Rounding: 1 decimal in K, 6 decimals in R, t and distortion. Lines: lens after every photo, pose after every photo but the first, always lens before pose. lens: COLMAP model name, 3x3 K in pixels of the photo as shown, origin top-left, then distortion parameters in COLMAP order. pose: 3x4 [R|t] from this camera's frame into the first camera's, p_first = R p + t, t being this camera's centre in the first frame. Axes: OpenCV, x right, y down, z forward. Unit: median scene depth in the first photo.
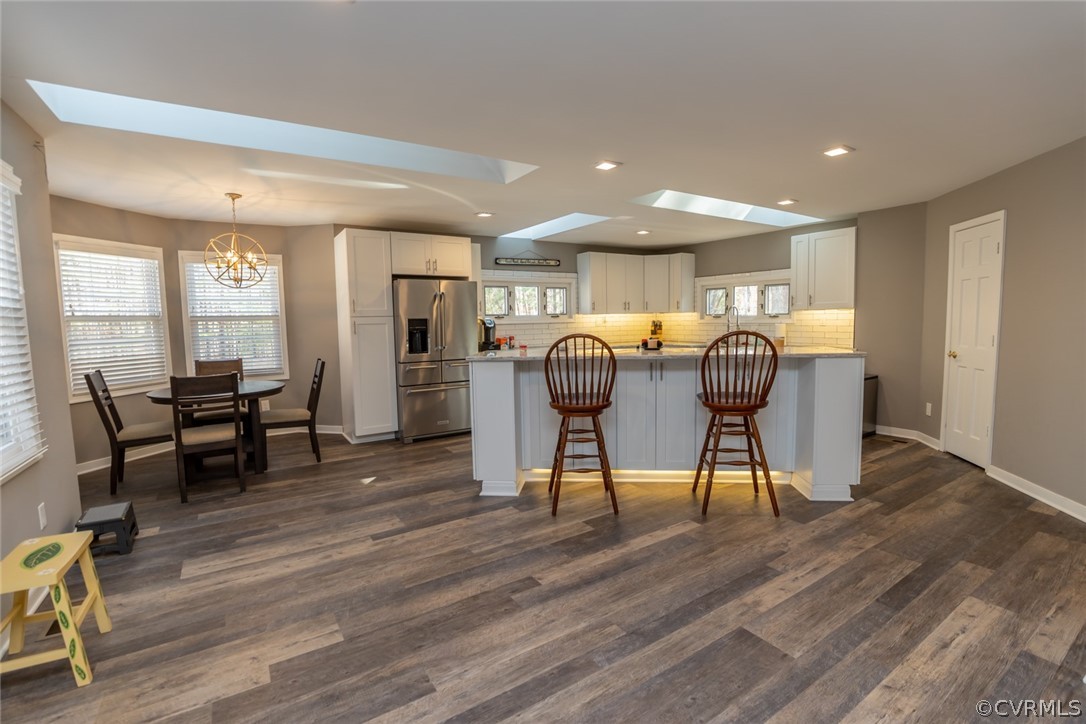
lens RADIAL K [[496.6, 0, 540.4], [0, 496.6, 361.1], [0, 0, 1]] dist [-0.032461, 0.001535]
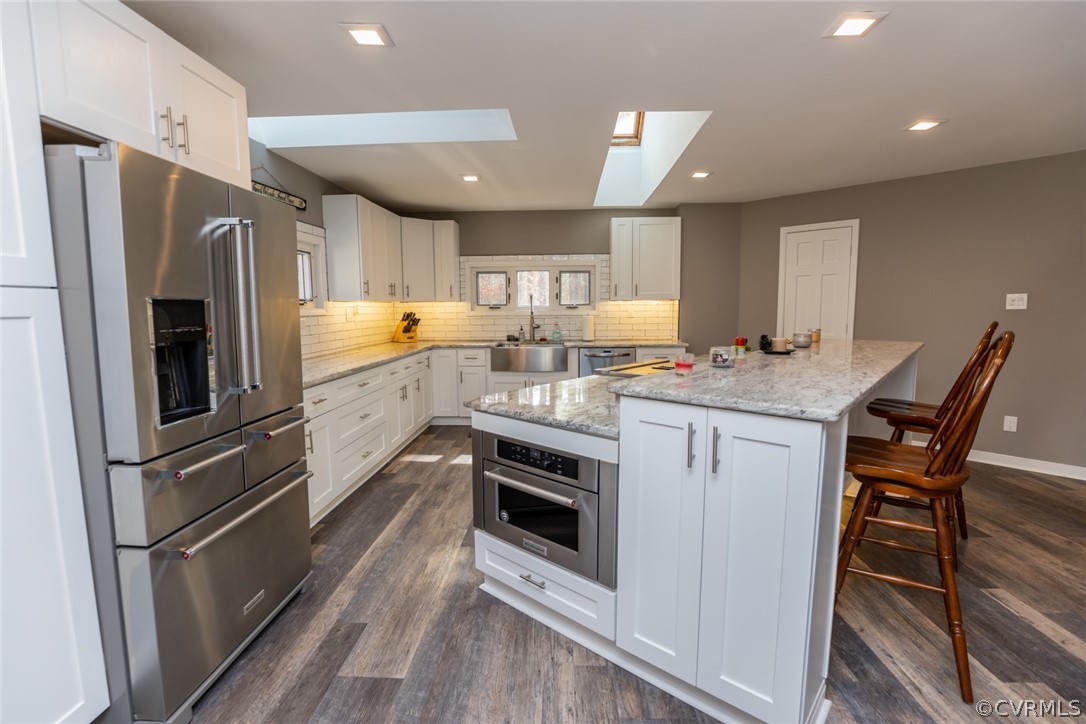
lens RADIAL K [[496.6, 0, 544.3], [0, 496.6, 362.8], [0, 0, 1]] dist [-0.032461, 0.001535]
pose [[0.573864, -0.078900, 0.815141, -0.280151], [0.067587, 0.996516, 0.048874, -0.037596], [-0.816157, 0.027046, 0.577197, 0.517304]]
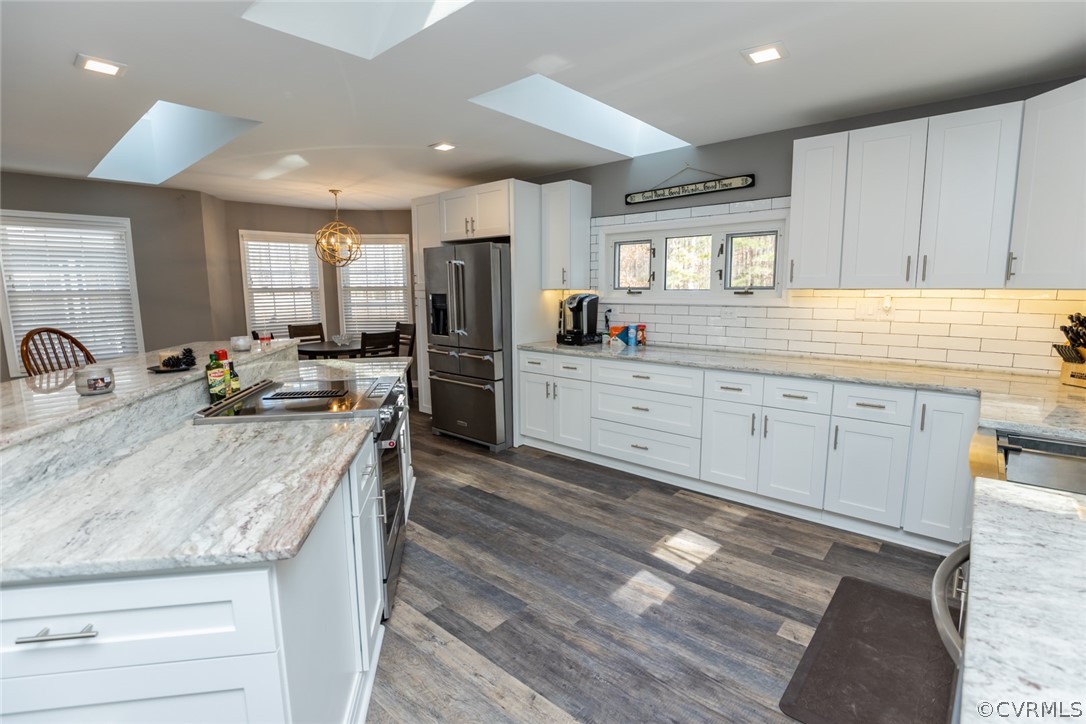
lens RADIAL K [[496.6, 0, 552.9], [0, 496.6, 362.8], [0, 0, 1]] dist [-0.032461, 0.001535]
pose [[0.292479, 0.157840, -0.943156, 0.484665], [-0.080963, 0.986830, 0.140042, -0.080479], [0.952838, 0.035401, 0.301406, 0.729500]]
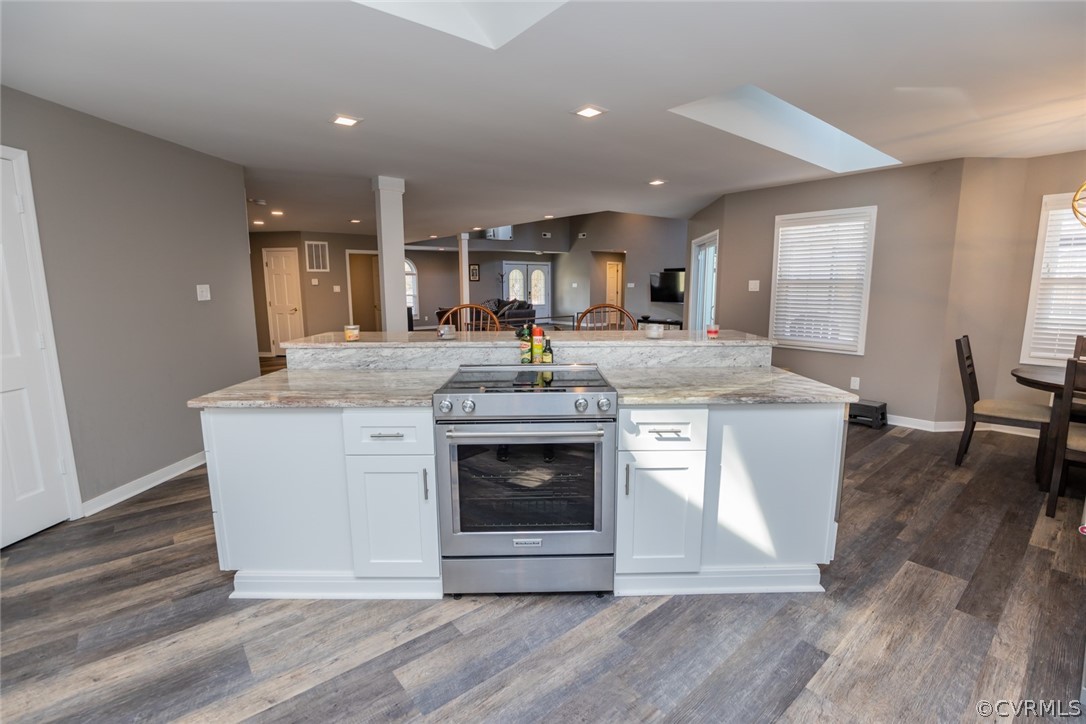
lens RADIAL K [[496.6, 0, 548.2], [0, 496.6, 362.8], [0, 0, 1]] dist [-0.032461, 0.001535]
pose [[-0.991212, 0.043493, -0.124932, 0.170263], [0.012821, 0.971545, 0.236508, -0.092699], [0.131663, 0.232828, -0.963564, 1.001858]]
